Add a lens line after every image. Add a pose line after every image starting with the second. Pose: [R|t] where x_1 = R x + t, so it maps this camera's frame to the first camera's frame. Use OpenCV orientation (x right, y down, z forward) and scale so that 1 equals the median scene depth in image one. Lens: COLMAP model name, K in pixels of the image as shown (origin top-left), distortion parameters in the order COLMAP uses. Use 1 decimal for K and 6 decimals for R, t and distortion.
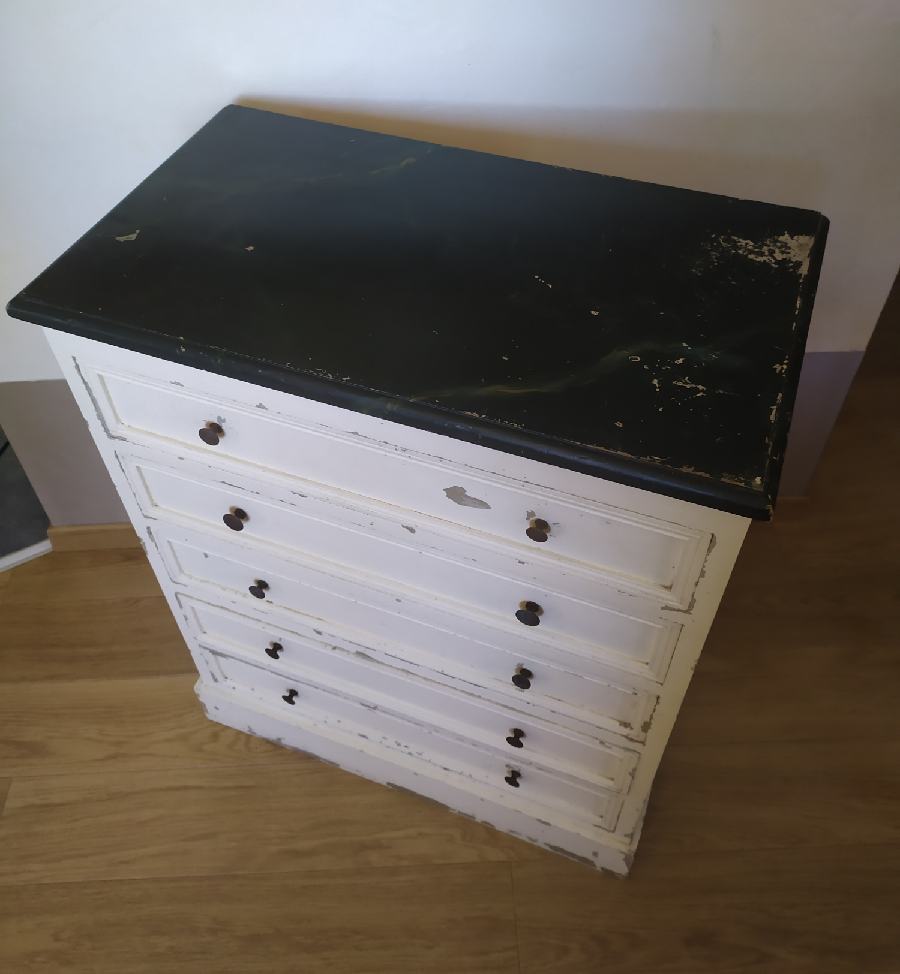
lens RADIAL K [[878.1, 0, 447.2], [0, 878.1, 421.8], [0, 0, 1]] dist [0.027306, -0.016226]
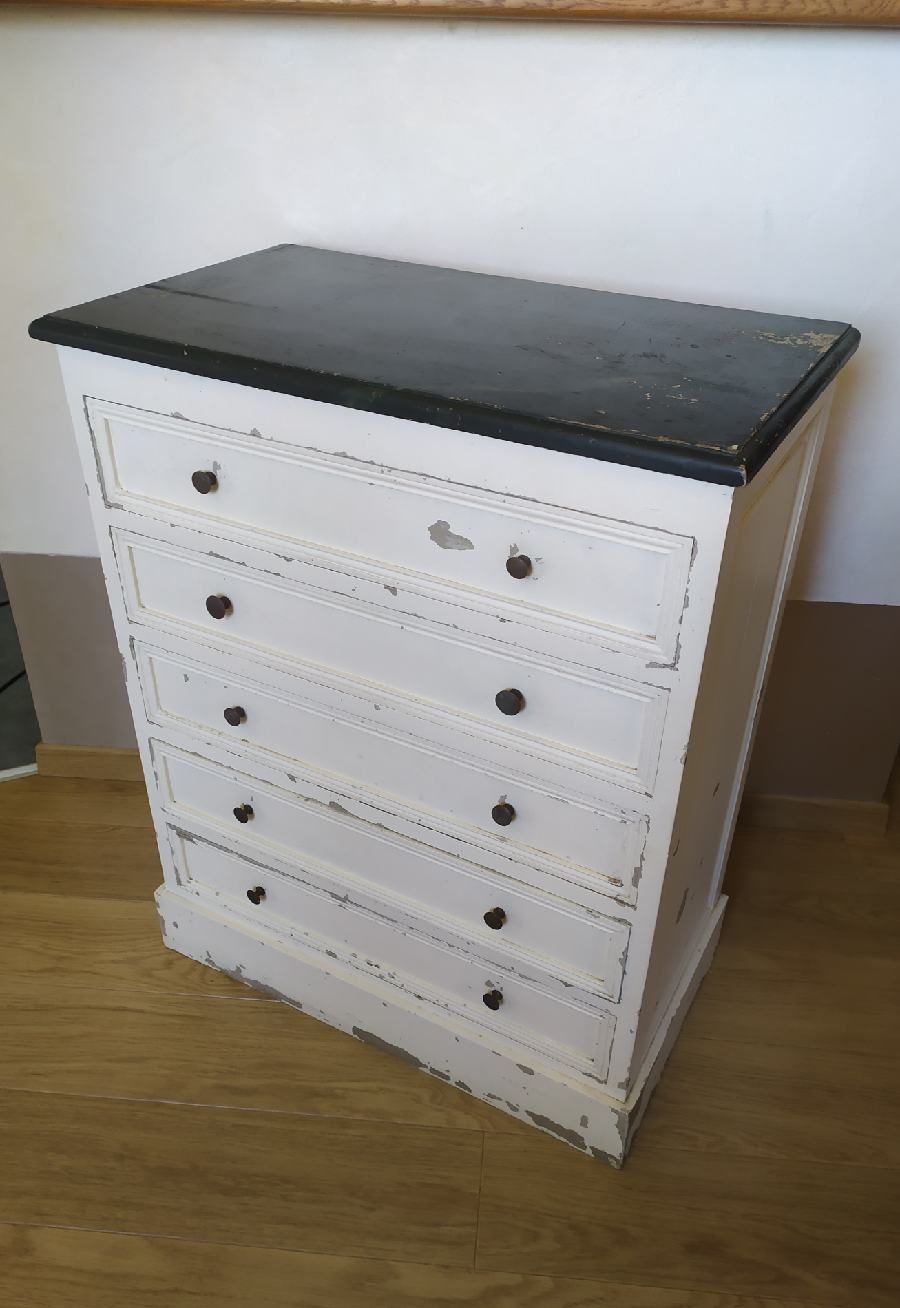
lens RADIAL K [[995.3, 0, 469.3], [0, 995.3, 674.7], [0, 0, 1]] dist [0.034644, -0.018147]
pose [[0.991785, 0.101329, -0.078075, 0.120217], [-0.115977, 0.969789, -0.214614, 0.390686], [0.053969, 0.221906, 0.973573, -0.012725]]
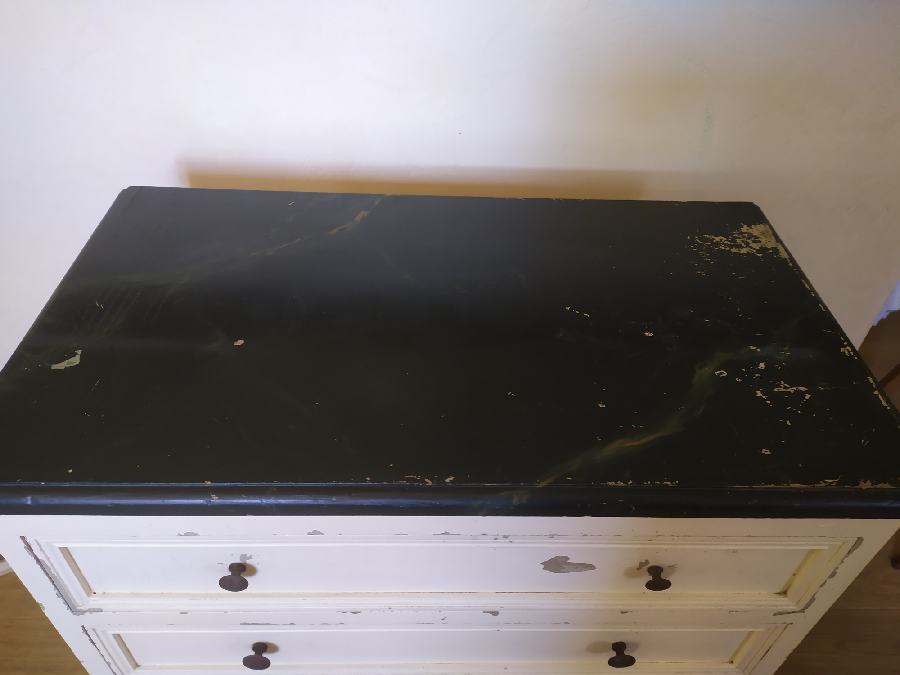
lens RADIAL K [[667.1, 0, 442.3], [0, 667.1, 339.0], [0, 0, 1]] dist [0.013484, 0.006393]
pose [[0.923667, -0.211292, 0.319680, -0.224214], [0.238434, 0.969981, -0.047810, -0.113237], [-0.299982, 0.120383, 0.946318, 0.314083]]
